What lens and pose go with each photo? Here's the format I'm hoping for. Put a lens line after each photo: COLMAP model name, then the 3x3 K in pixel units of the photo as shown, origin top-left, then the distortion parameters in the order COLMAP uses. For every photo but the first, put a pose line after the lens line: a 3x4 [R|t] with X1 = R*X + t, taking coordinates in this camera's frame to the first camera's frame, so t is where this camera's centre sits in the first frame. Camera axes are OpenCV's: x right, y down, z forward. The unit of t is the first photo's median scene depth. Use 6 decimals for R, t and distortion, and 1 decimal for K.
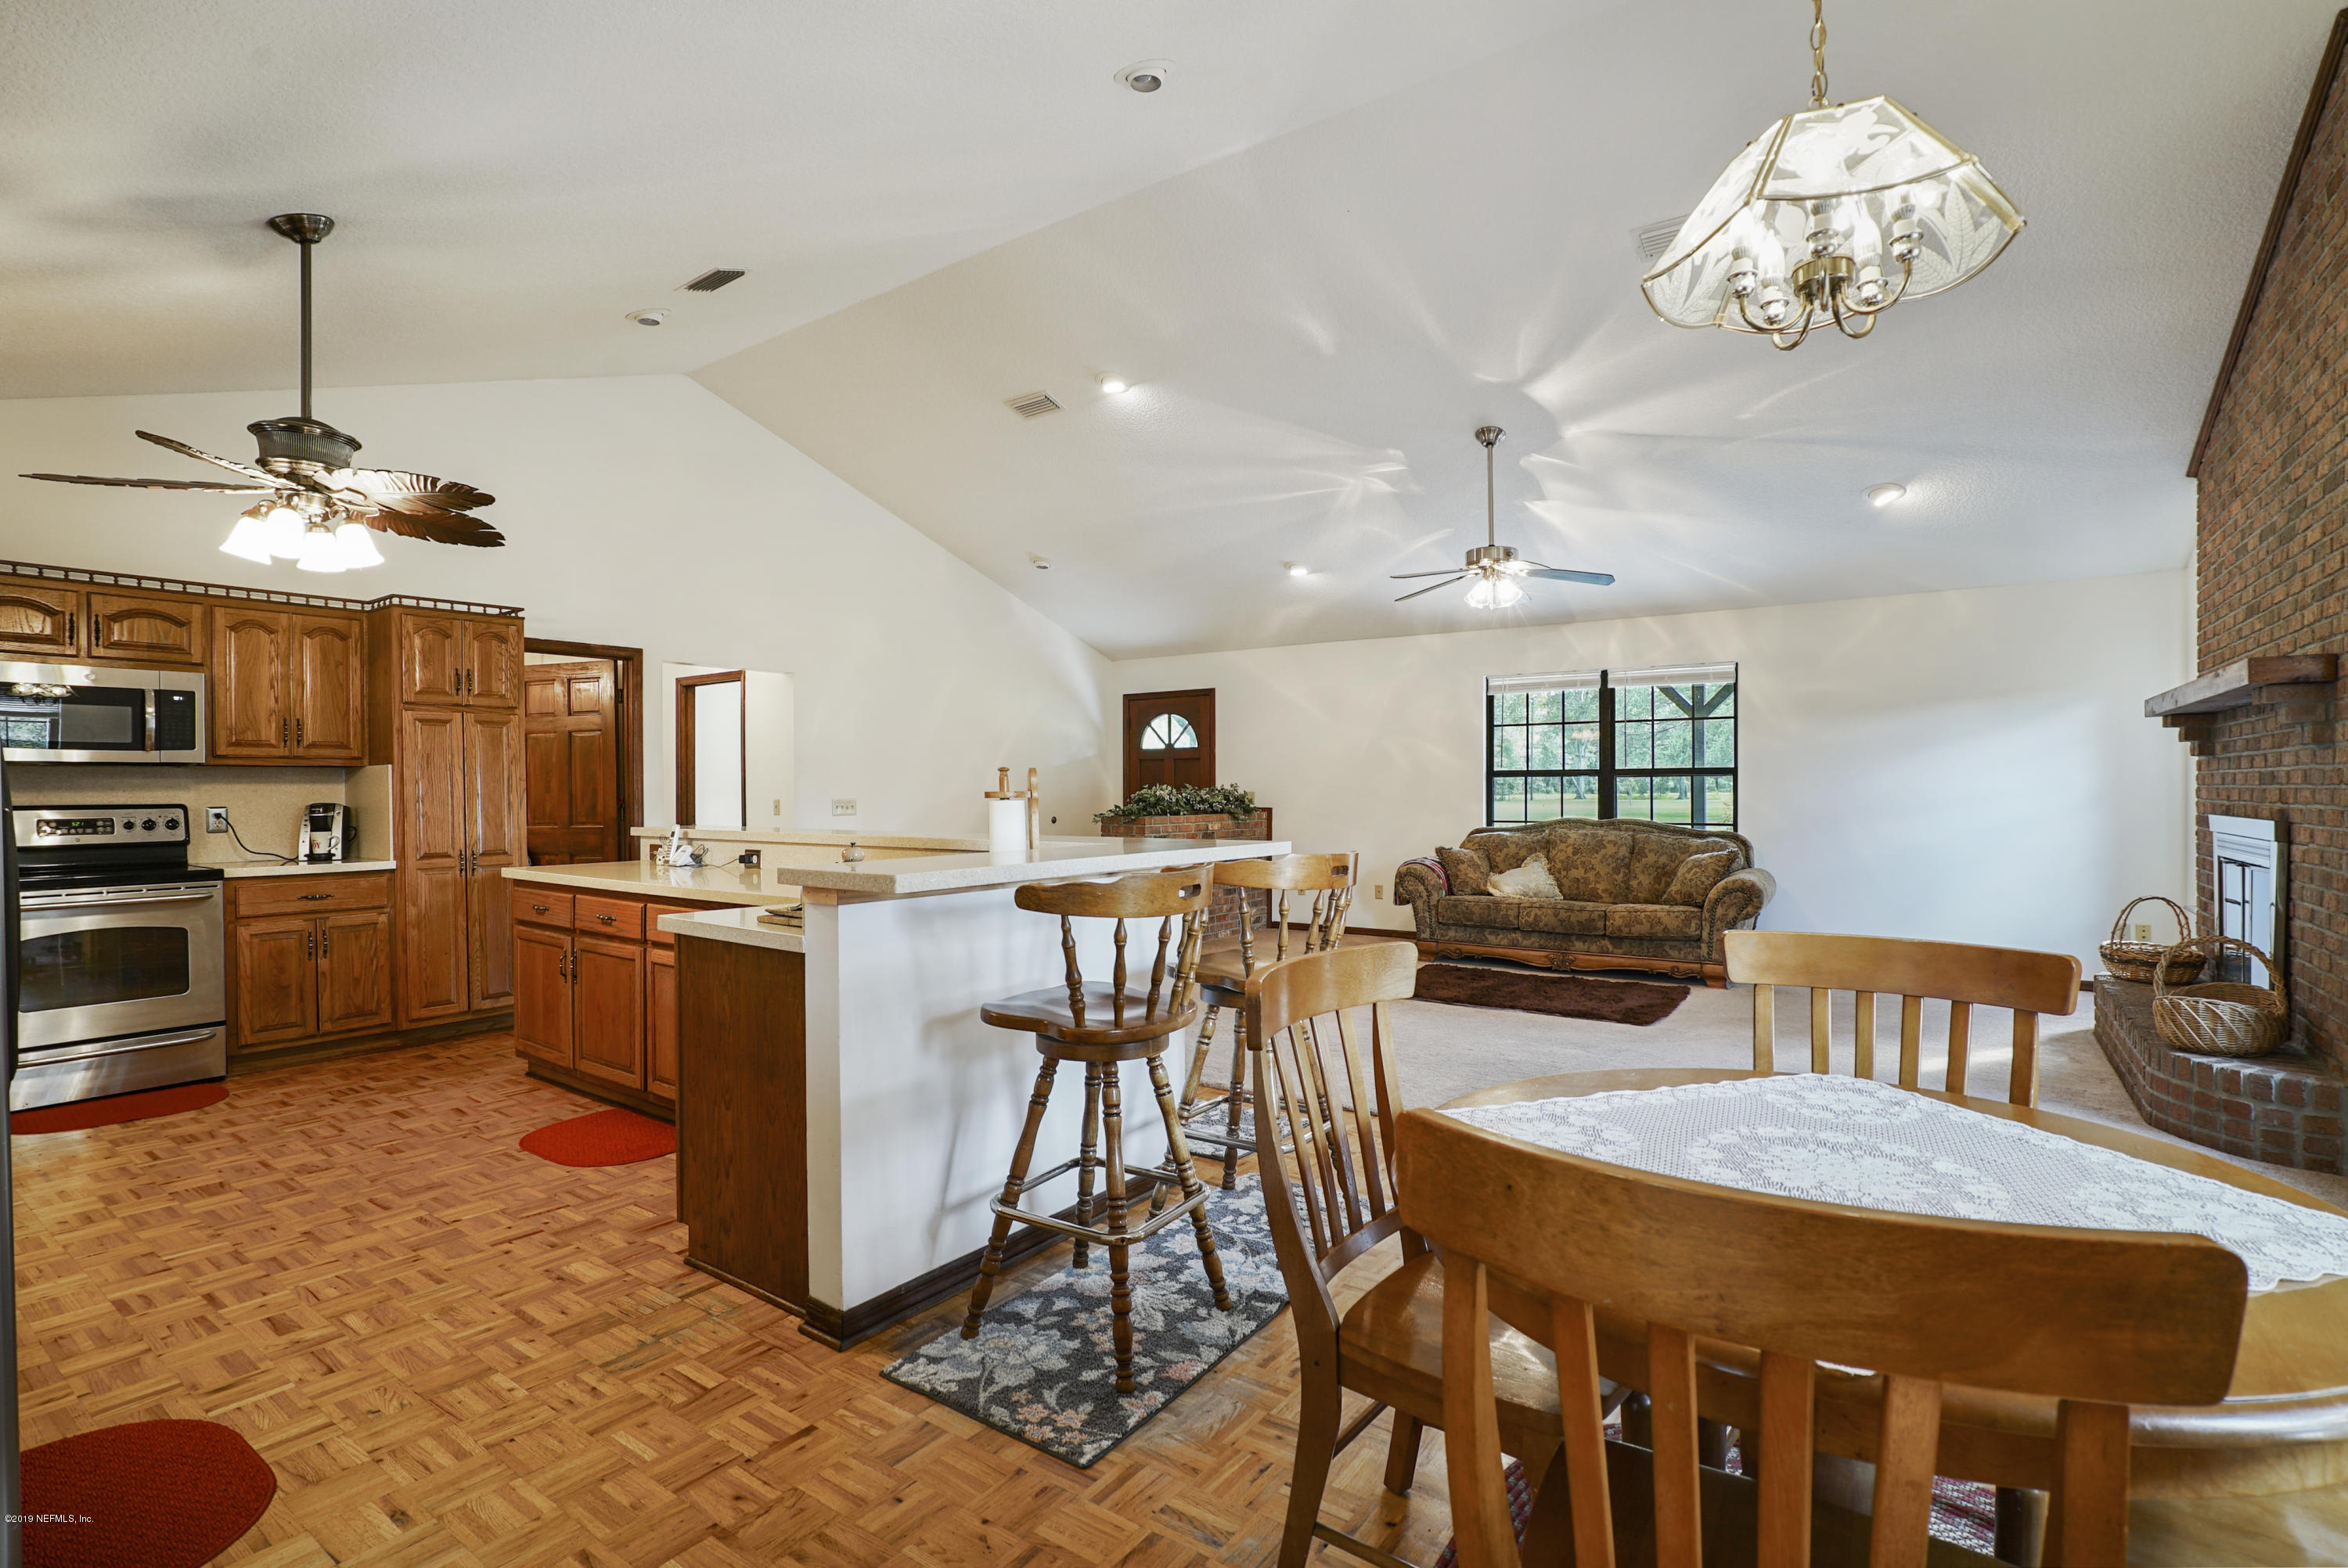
lens RADIAL K [[1099.9, 0, 1172.2], [0, 1099.9, 790.5], [0, 0, 1]] dist [-0.057537, 0.022151]
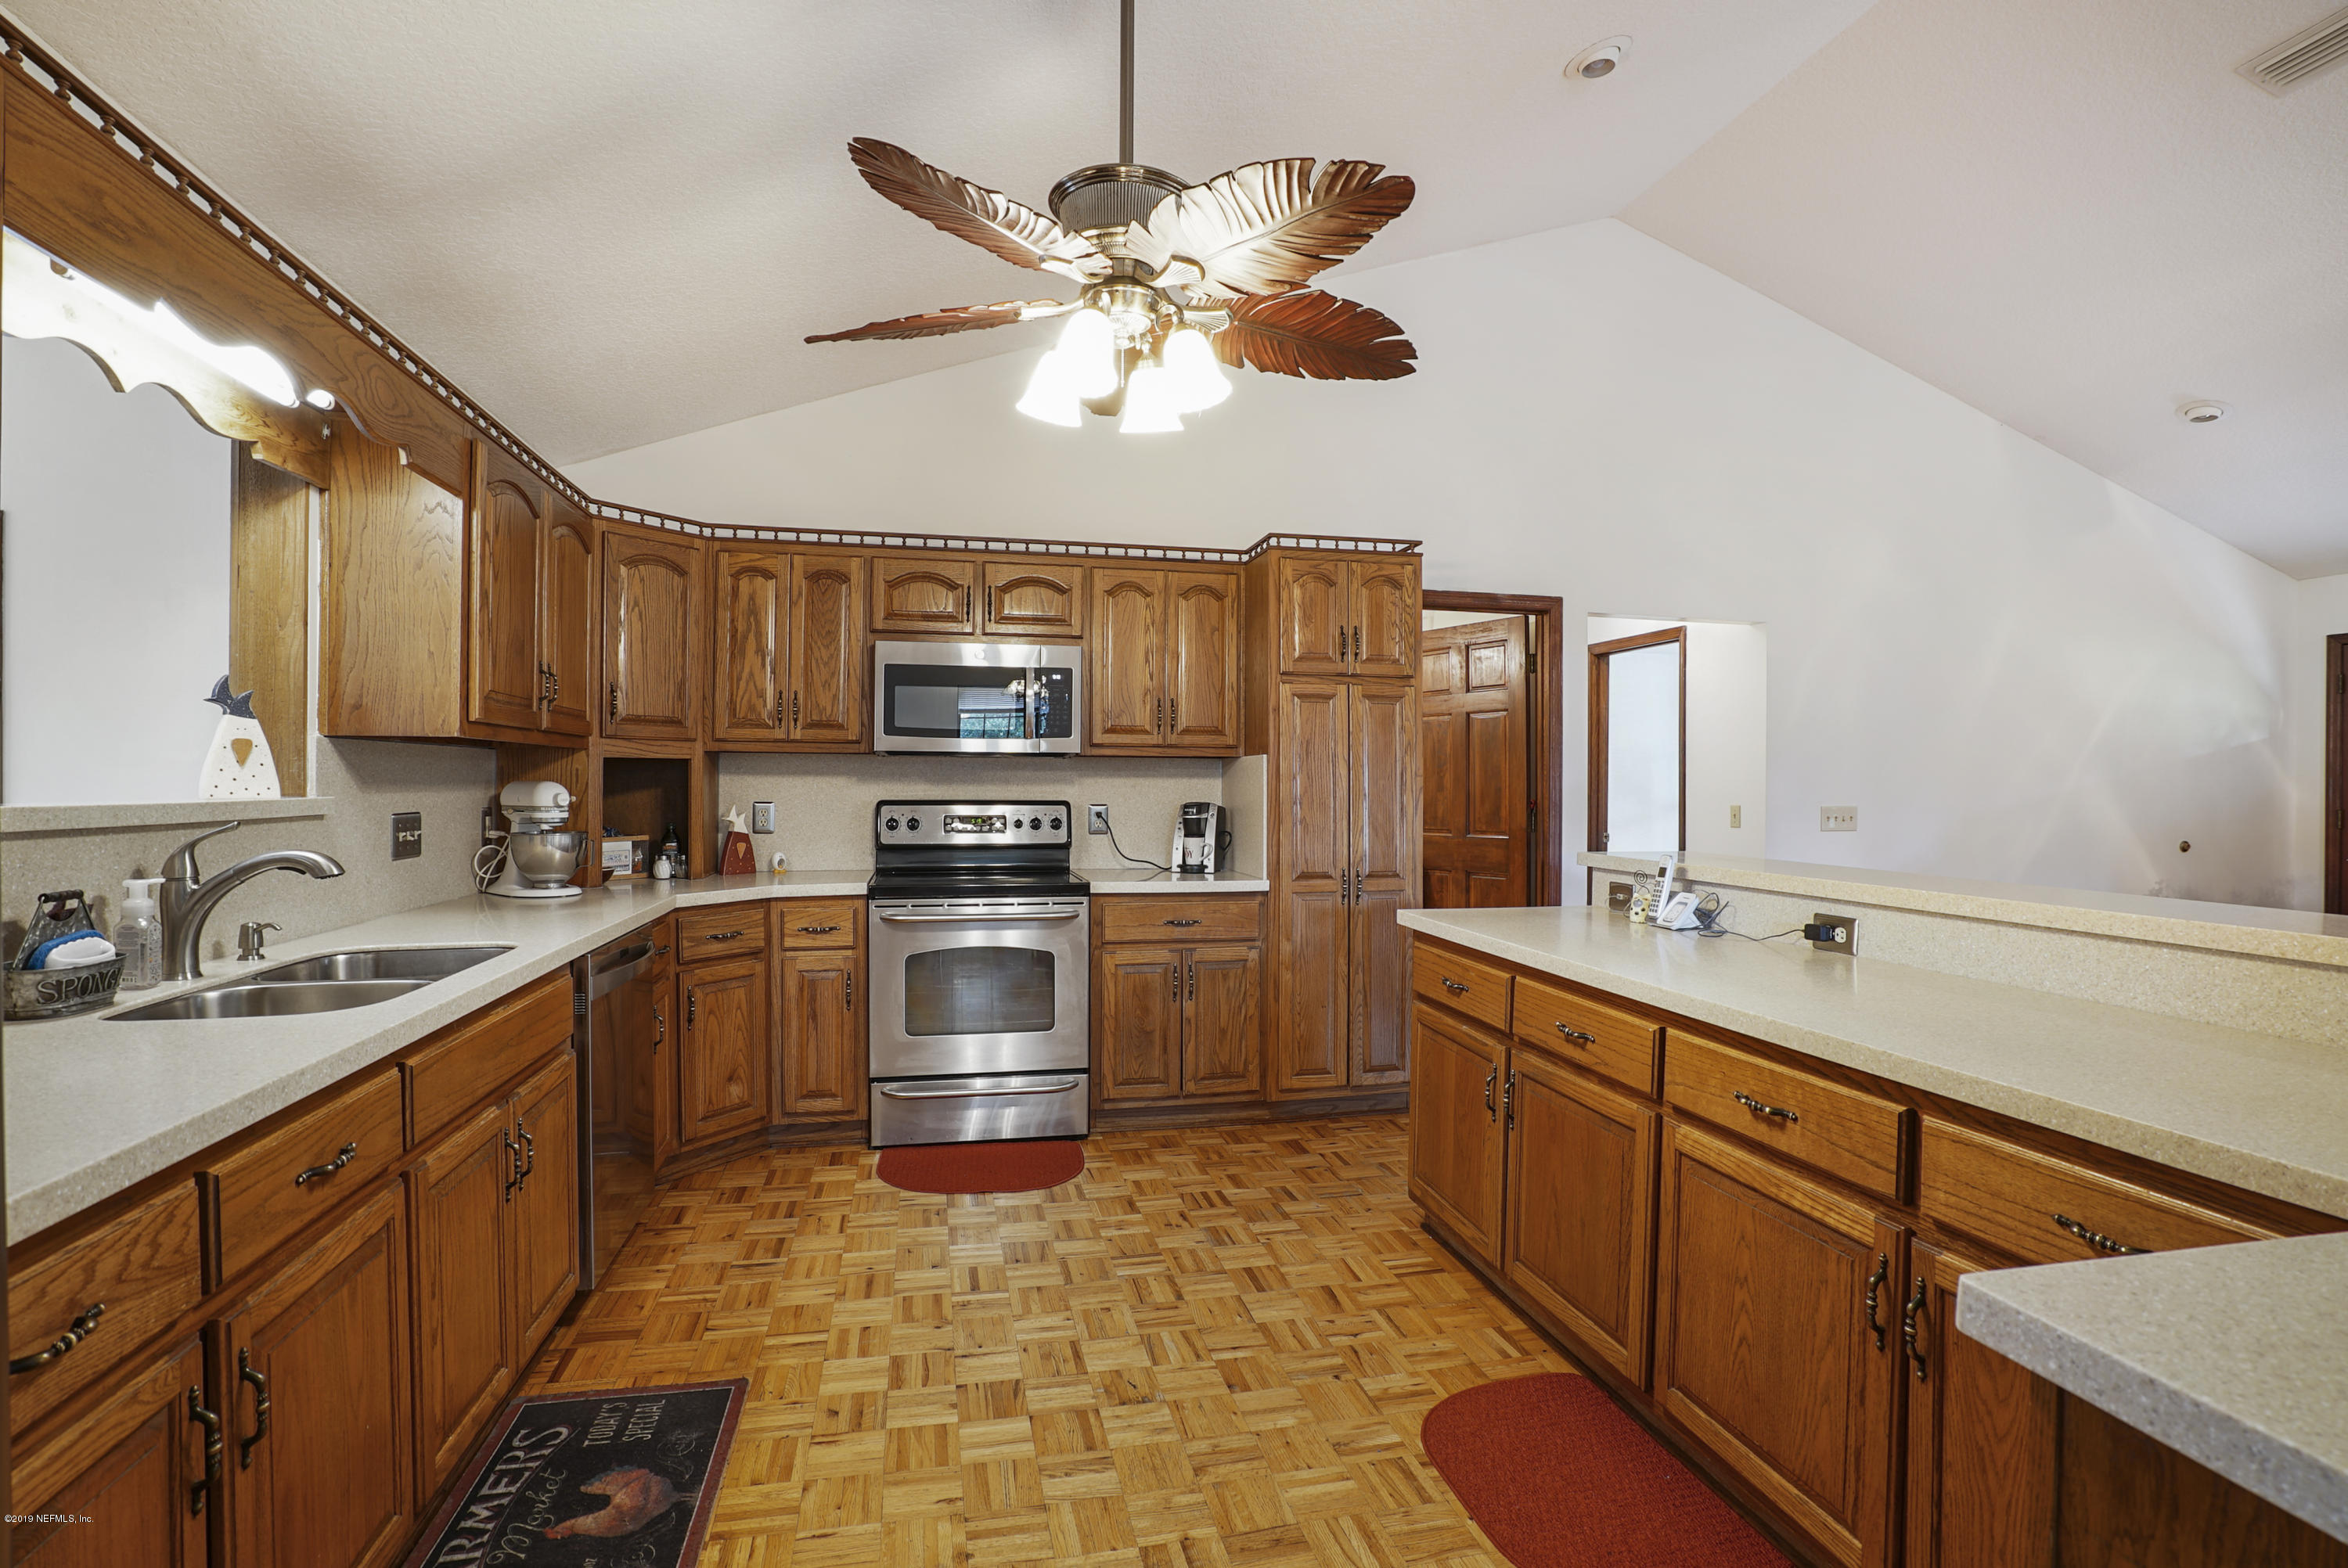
lens RADIAL K [[1099.9, 0, 1172.2], [0, 1099.9, 790.5], [0, 0, 1]] dist [-0.057537, 0.022151]
pose [[0.740370, 0.016596, -0.671994, -0.254399], [-0.013807, 0.999860, 0.009481, -0.005064], [0.672058, 0.002259, 0.740495, 0.381392]]
